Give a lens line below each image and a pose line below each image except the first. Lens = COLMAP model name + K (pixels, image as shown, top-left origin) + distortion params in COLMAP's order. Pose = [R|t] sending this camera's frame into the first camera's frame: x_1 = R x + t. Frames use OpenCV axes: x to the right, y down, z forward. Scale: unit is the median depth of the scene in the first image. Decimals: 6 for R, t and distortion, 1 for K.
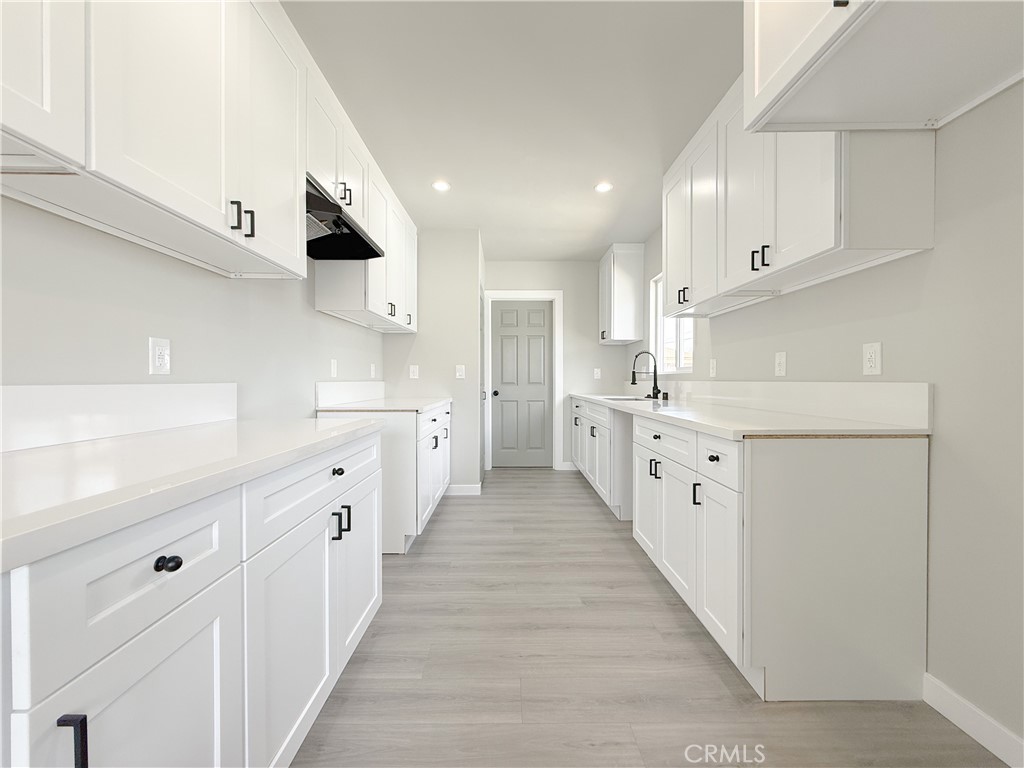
lens RADIAL K [[410.4, 0, 509.7], [0, 410.4, 383.7], [0, 0, 1]] dist [-0.001049, 0.000038]
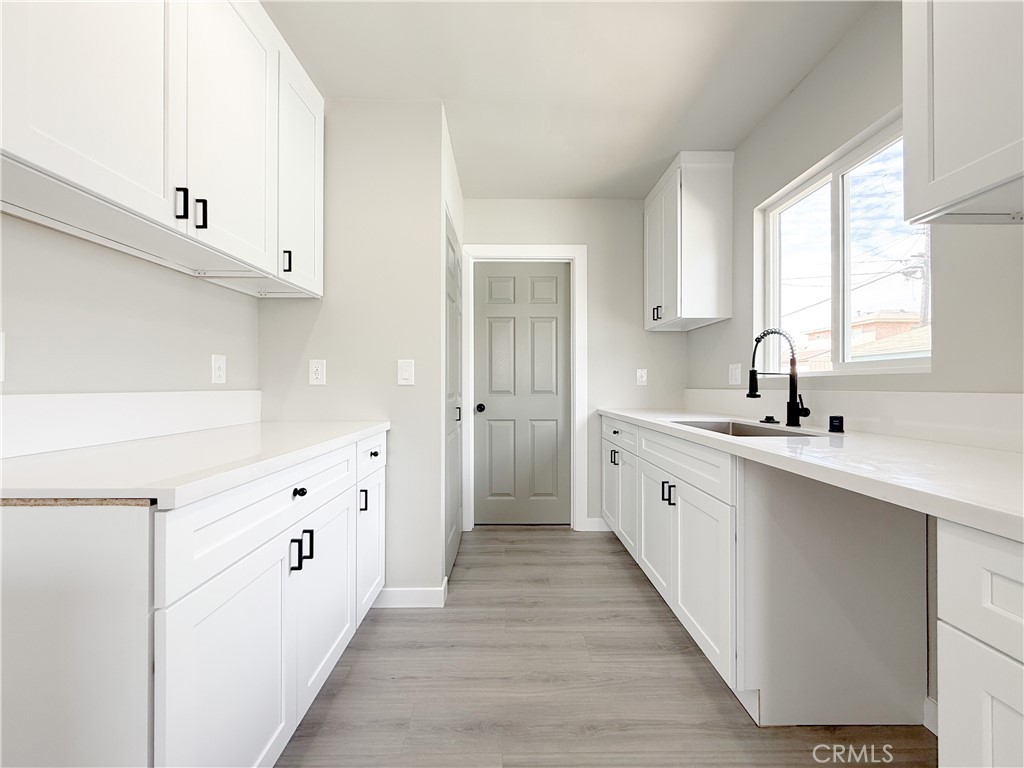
lens RADIAL K [[376.5, 0, 489.4], [0, 376.5, 384.7], [0, 0, 1]] dist [0.000381, 0.000024]
pose [[0.999989, -0.002889, 0.003810, -0.023418], [0.002949, 0.999871, -0.015779, -0.004021], [-0.003764, 0.015790, 0.999868, 0.431499]]
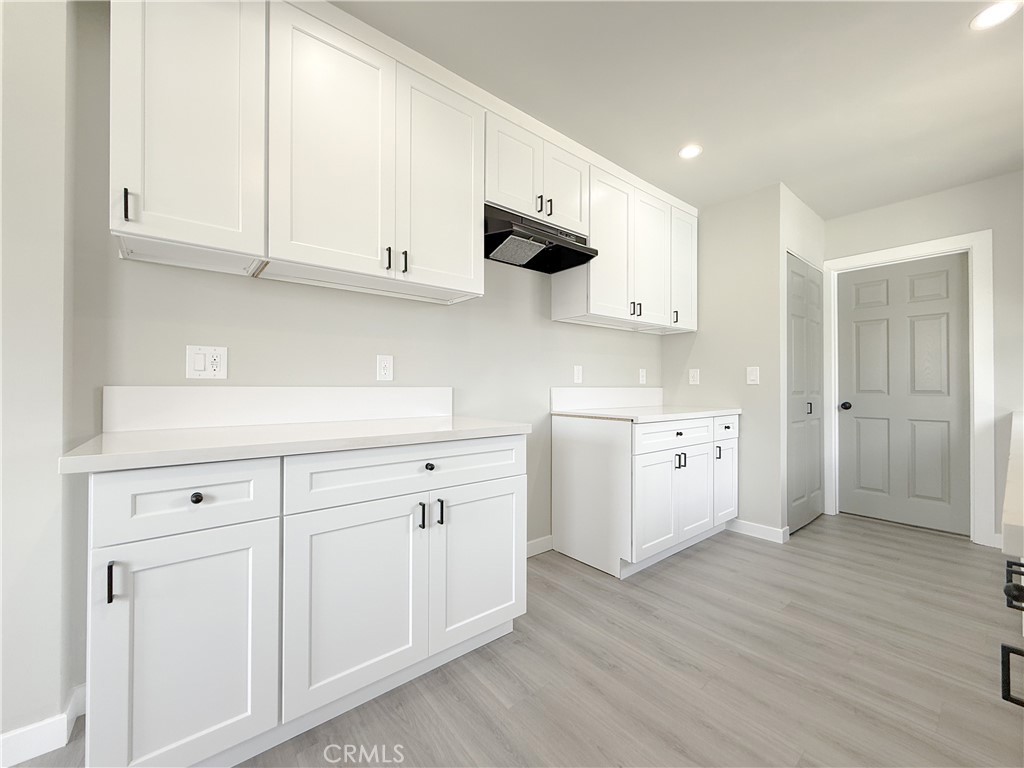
lens RADIAL K [[410.4, 0, 509.7], [0, 410.4, 383.7], [0, 0, 1]] dist [-0.001049, 0.000038]
pose [[0.623902, -0.005082, -0.781486, 0.156805], [-0.009863, 0.999848, -0.014376, 0.001442], [0.781441, 0.016677, 0.623757, 0.129168]]
